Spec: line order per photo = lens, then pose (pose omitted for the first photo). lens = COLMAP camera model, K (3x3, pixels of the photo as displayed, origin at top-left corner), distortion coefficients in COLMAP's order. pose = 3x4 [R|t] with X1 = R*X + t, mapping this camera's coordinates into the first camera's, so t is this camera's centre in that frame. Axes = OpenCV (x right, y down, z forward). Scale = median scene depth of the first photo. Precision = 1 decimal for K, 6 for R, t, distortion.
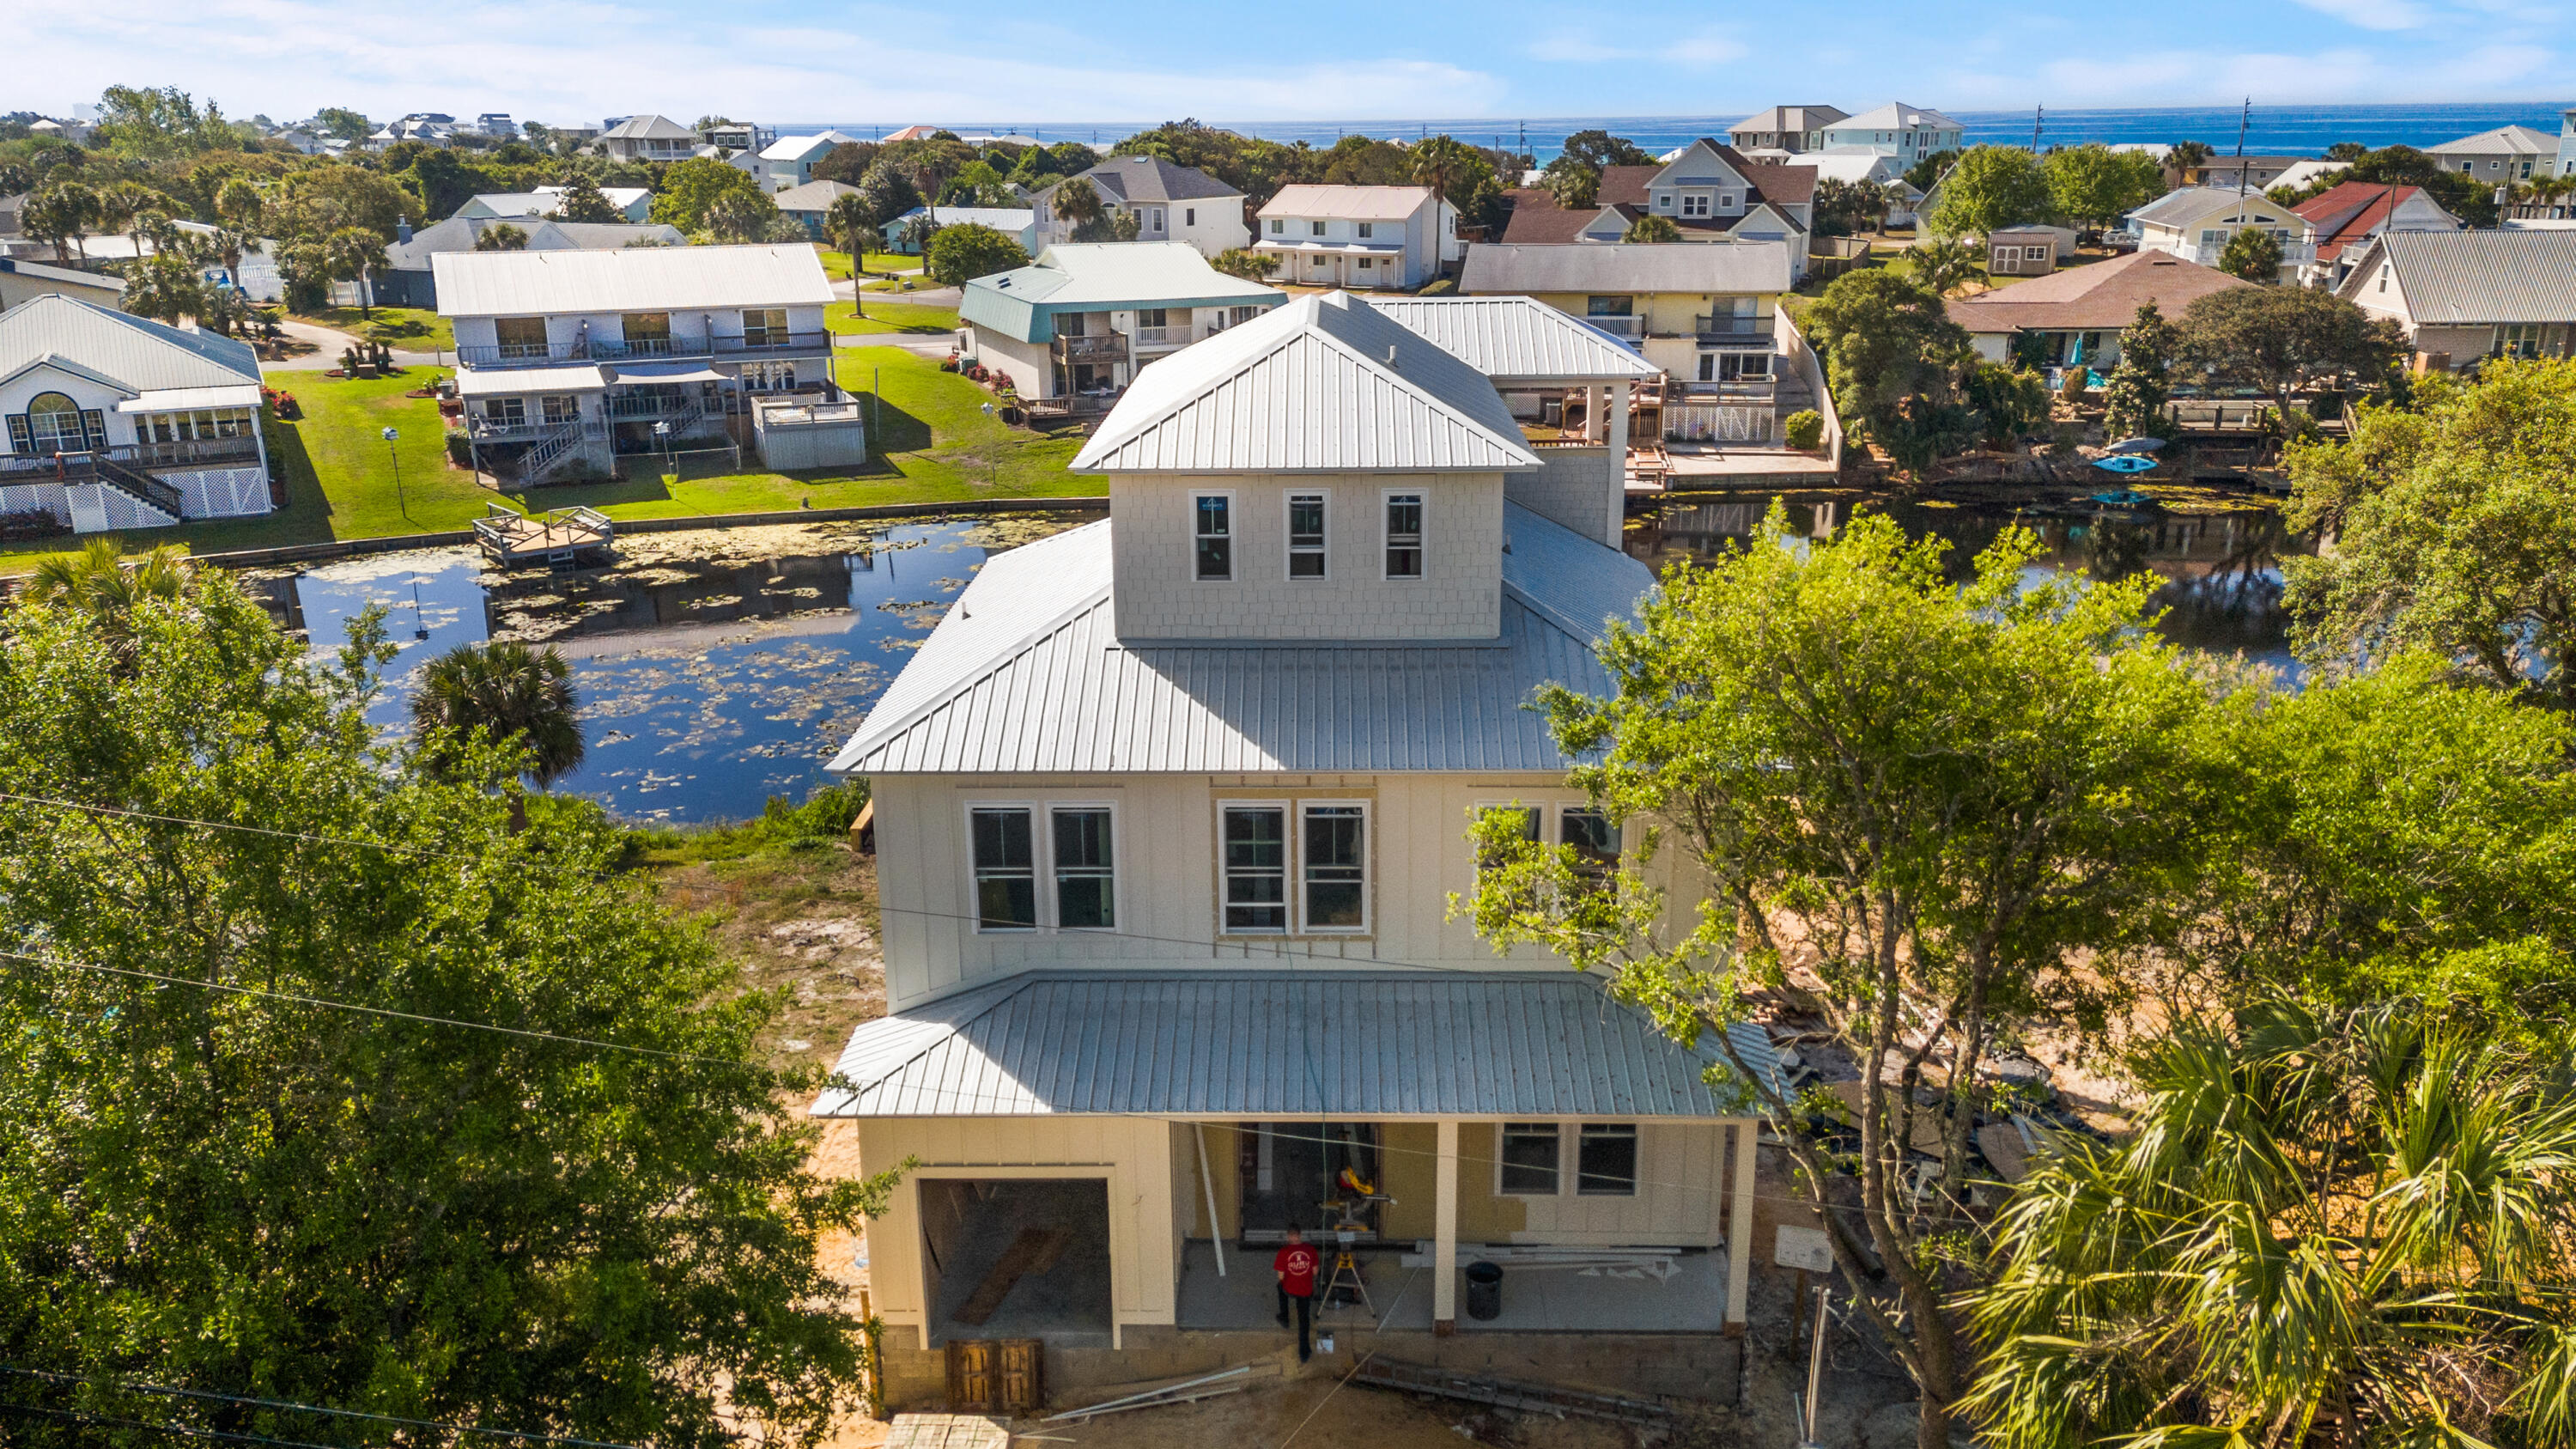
lens RADIAL K [[1929.7, 0, 1288.0], [0, 1929.7, 724.5], [0, 0, 1]] dist [0.100740, -0.113759]
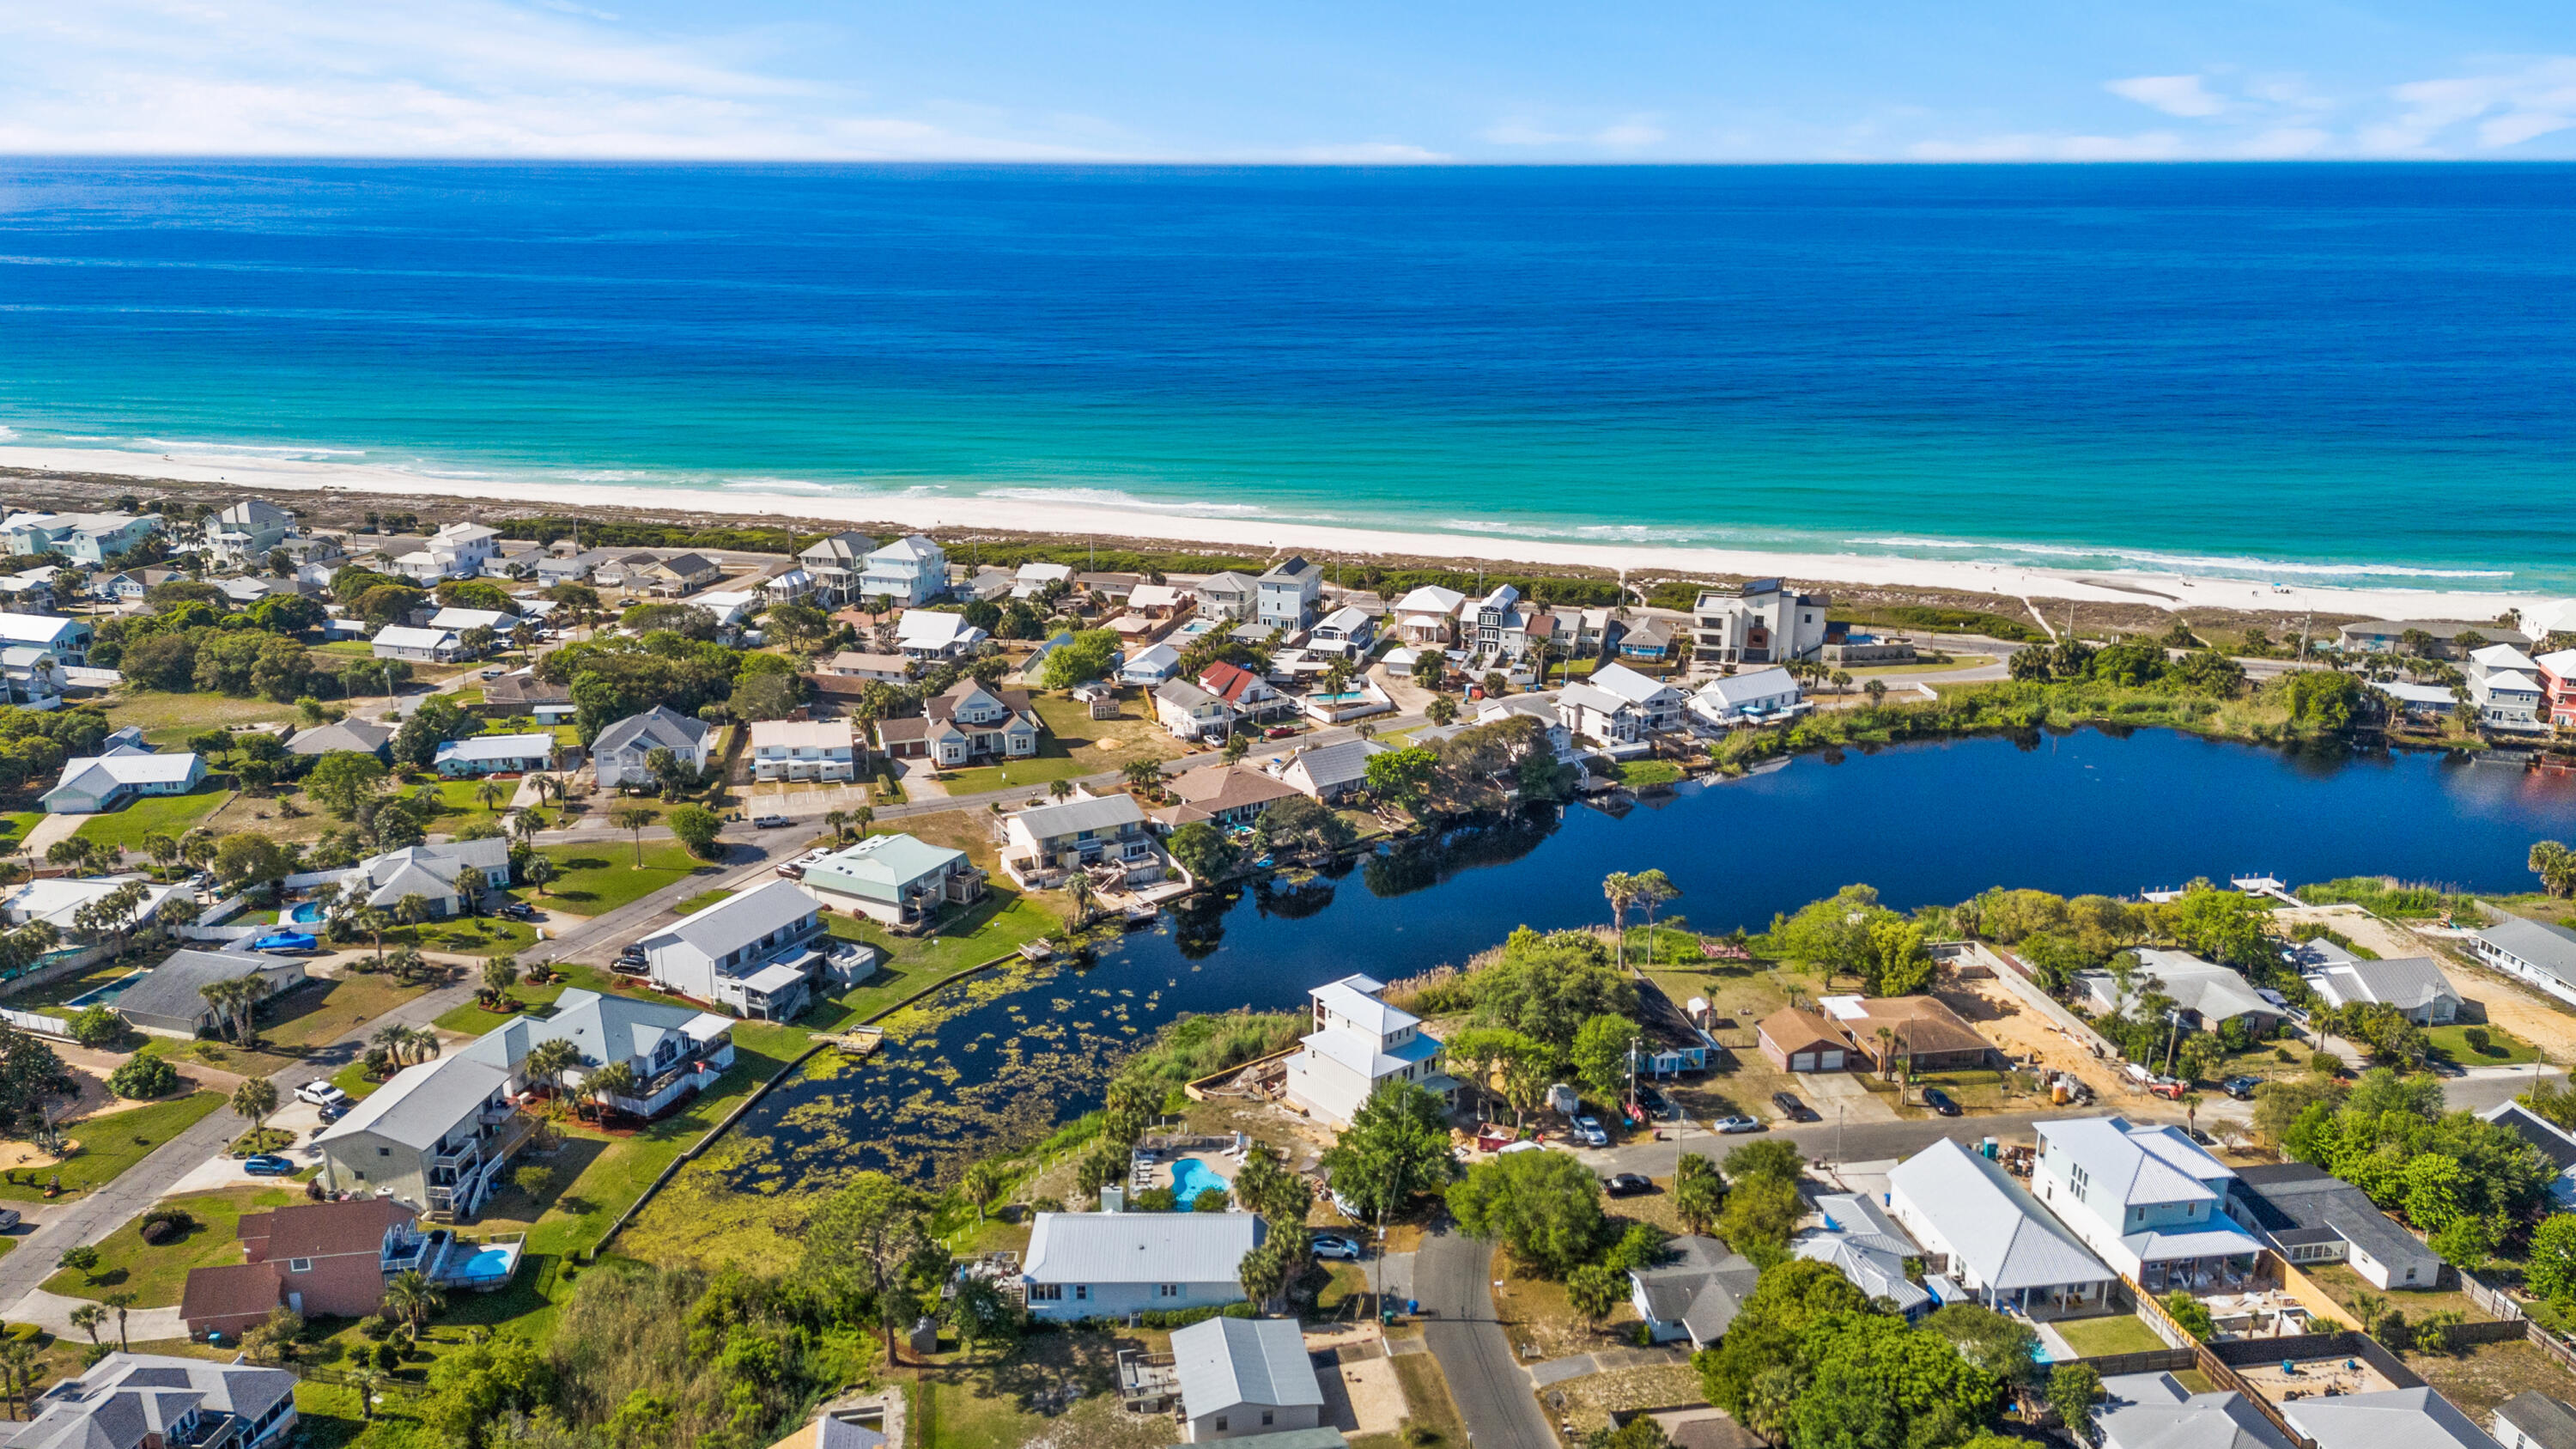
lens RADIAL K [[1885.0, 0, 1289.6], [0, 1885.0, 739.3], [0, 0, 1]] dist [0.100099, -0.104063]
pose [[0.762613, -0.181526, 0.620863, -1.993050], [0.187771, 0.980611, 0.056067, -0.727320], [-0.619003, 0.073823, 0.781912, -1.980912]]
